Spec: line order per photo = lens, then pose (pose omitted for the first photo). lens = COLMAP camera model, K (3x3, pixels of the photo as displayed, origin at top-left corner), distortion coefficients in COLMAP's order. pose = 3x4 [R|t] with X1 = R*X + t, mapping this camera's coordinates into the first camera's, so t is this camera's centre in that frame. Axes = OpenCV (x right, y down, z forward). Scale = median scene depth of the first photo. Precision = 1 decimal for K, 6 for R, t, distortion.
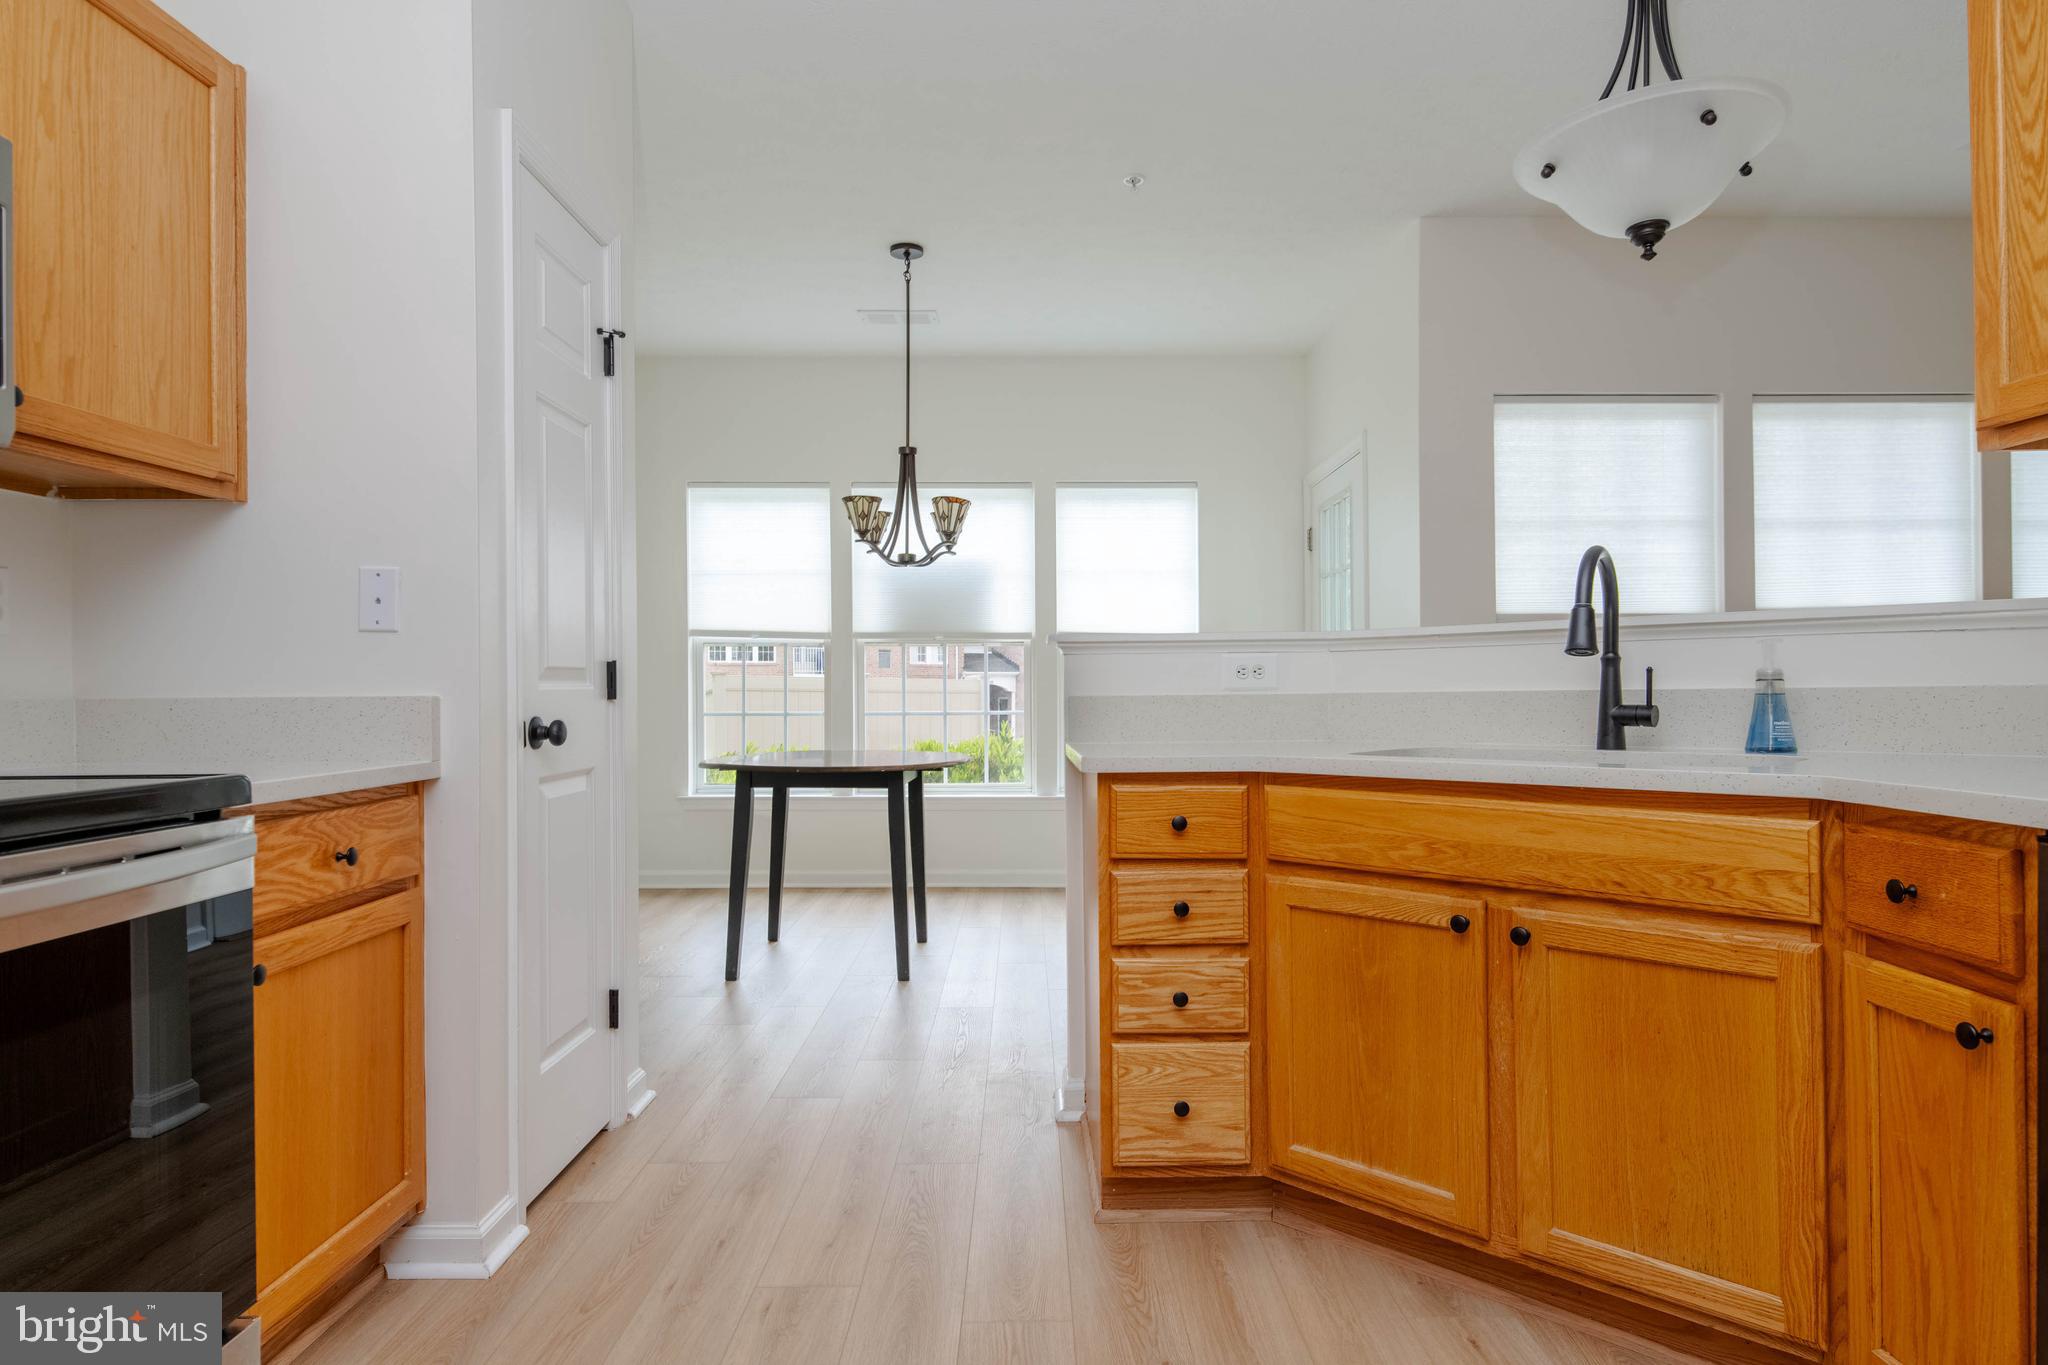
lens RADIAL K [[1192.3, 0, 1022.5], [0, 1192.3, 683.2], [0, 0, 1]] dist [0.009327, -0.004778]
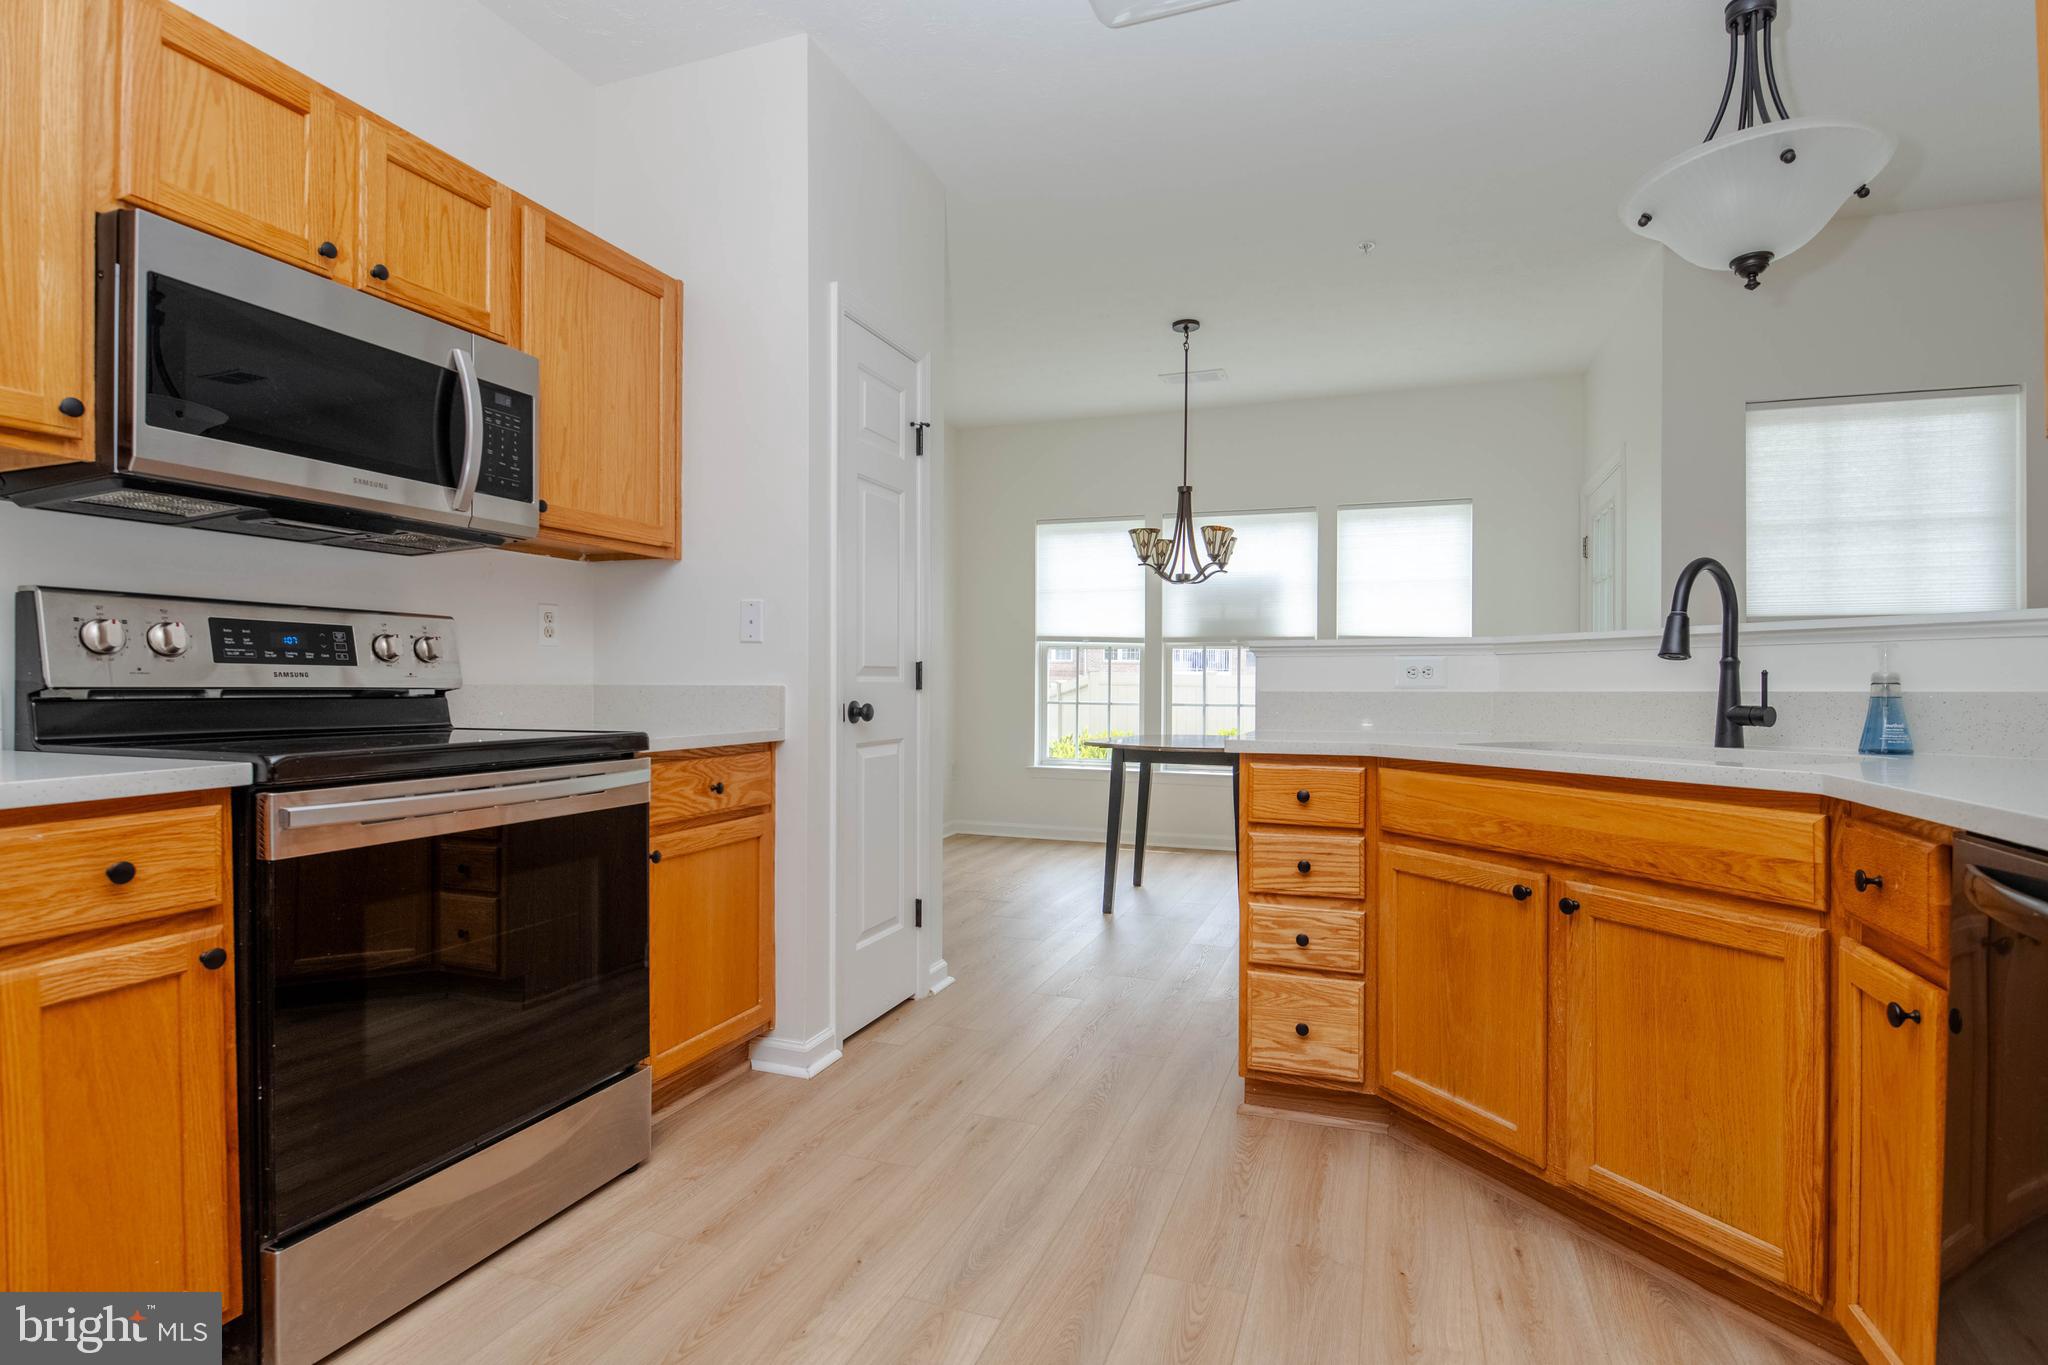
lens RADIAL K [[1034.9, 0, 1016.8], [0, 1034.9, 683.2], [0, 0, 1]] dist [-0.003618, -0.007410]
pose [[0.931851, 0.009973, -0.362703, 0.247654], [-0.008260, 0.999946, 0.006272, -0.002548], [0.362747, -0.002849, 0.931883, -0.095705]]
